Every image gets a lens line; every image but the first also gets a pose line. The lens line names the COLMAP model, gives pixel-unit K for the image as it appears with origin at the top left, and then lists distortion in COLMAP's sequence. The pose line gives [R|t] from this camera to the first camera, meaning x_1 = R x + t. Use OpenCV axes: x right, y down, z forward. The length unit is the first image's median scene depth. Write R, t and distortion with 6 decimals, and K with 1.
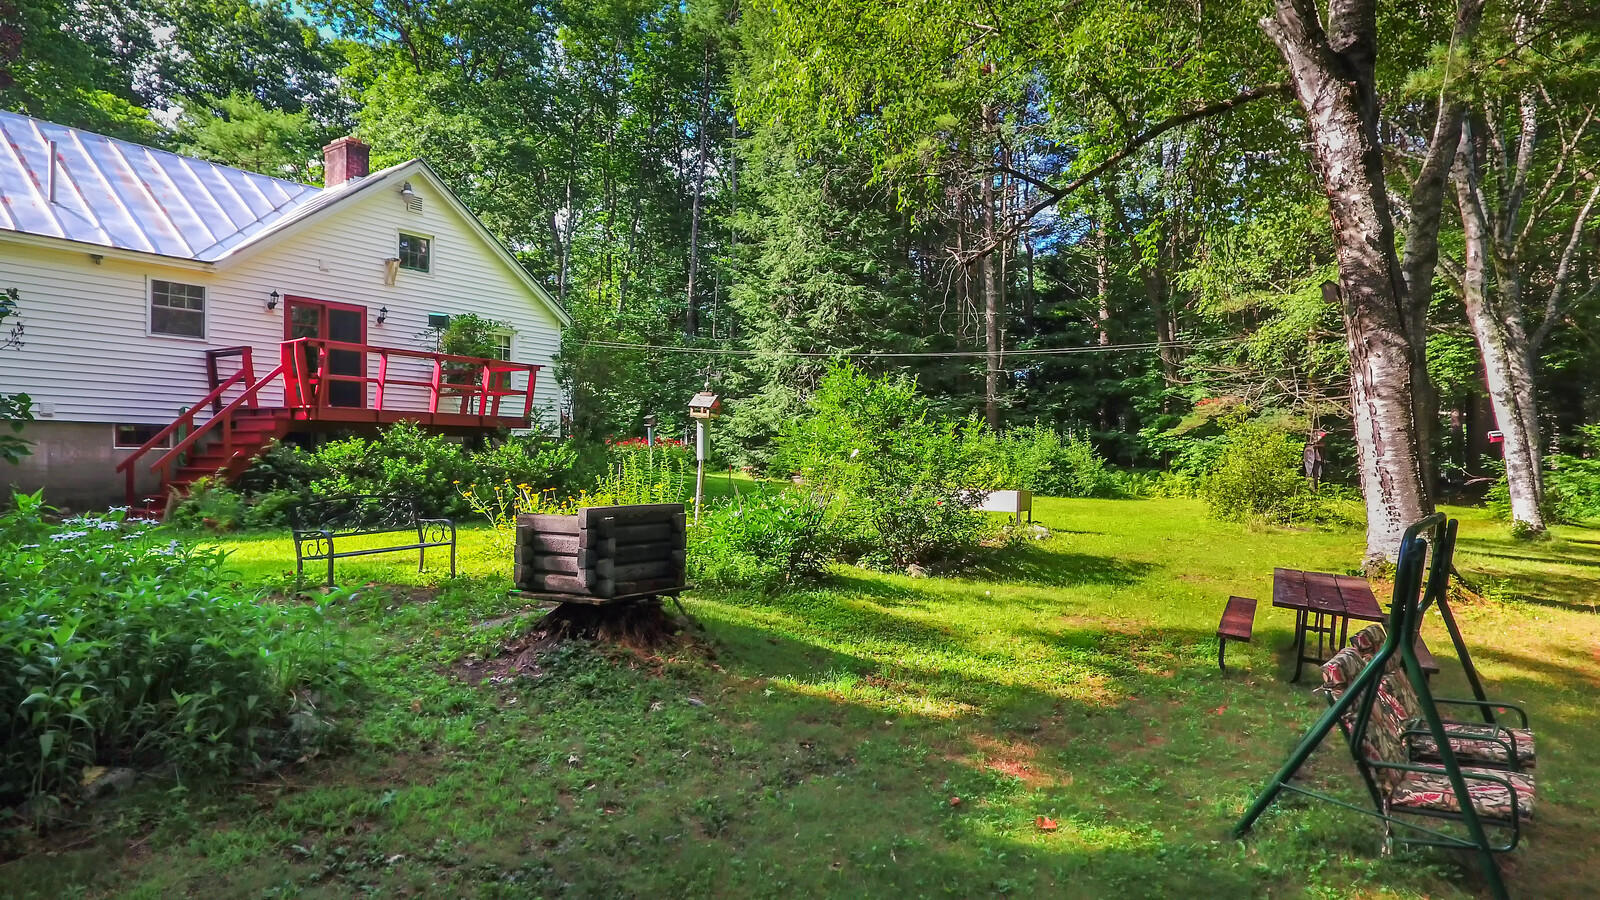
lens RADIAL K [[937.3, 0, 786.6], [0, 937.3, 456.6], [0, 0, 1]] dist [-0.002269, 0.000210]
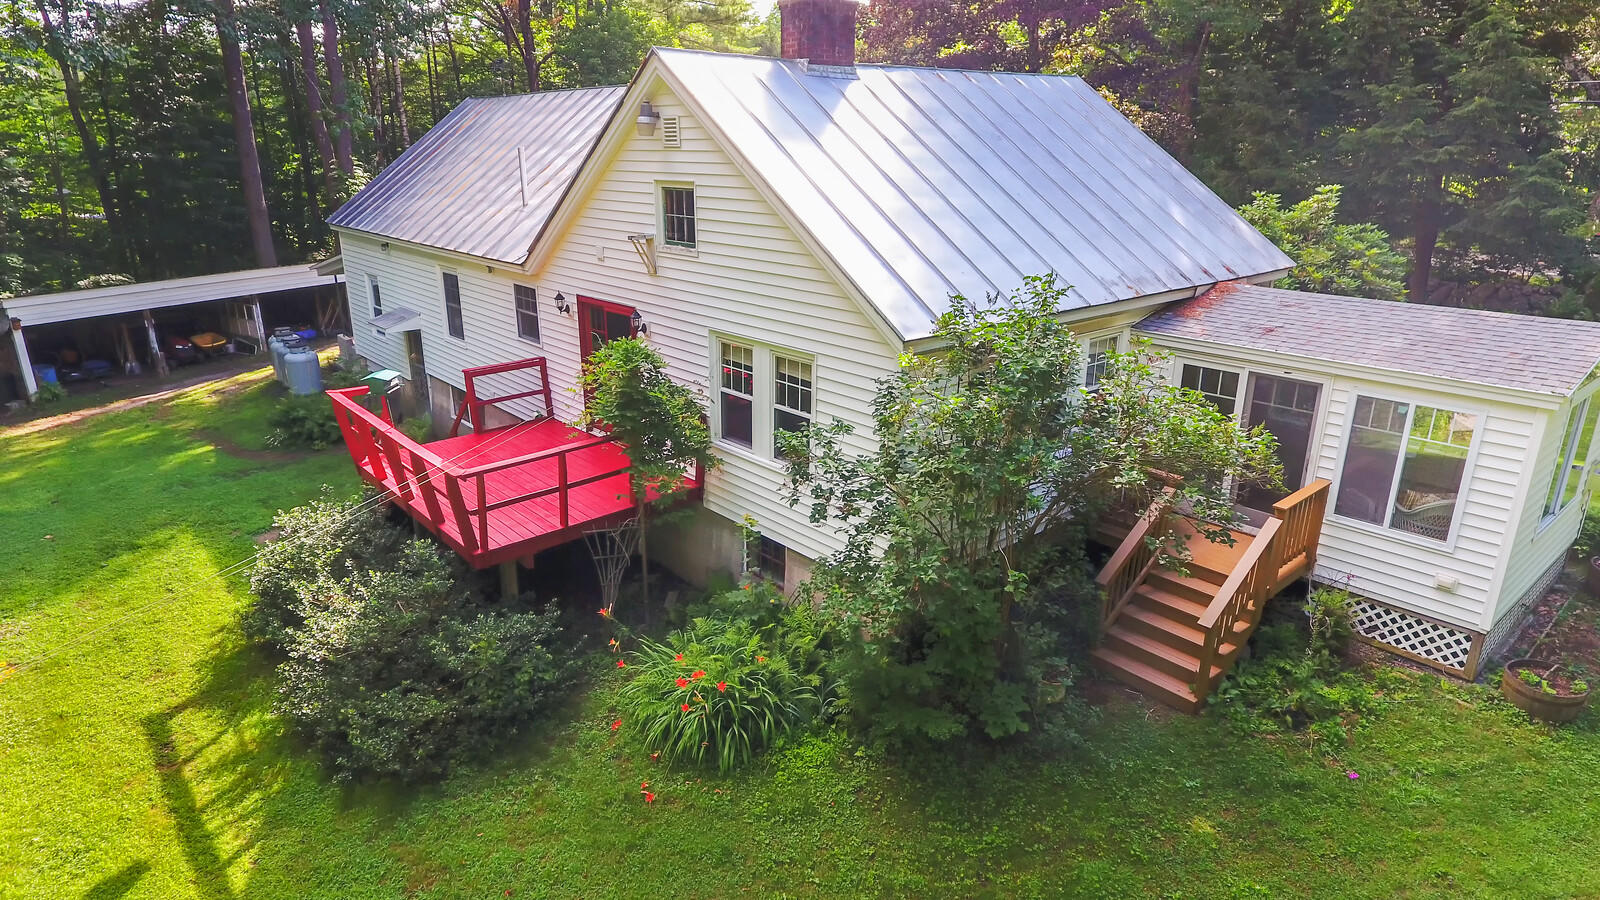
lens RADIAL K [[937.3, 0, 786.6], [0, 937.3, 456.6], [0, 0, 1]] dist [-0.002269, 0.000210]
pose [[-0.257596, 0.317953, -0.912442, 0.218811], [0.017470, 0.945688, 0.324606, -0.319298], [0.966095, 0.067677, -0.249160, 1.473018]]
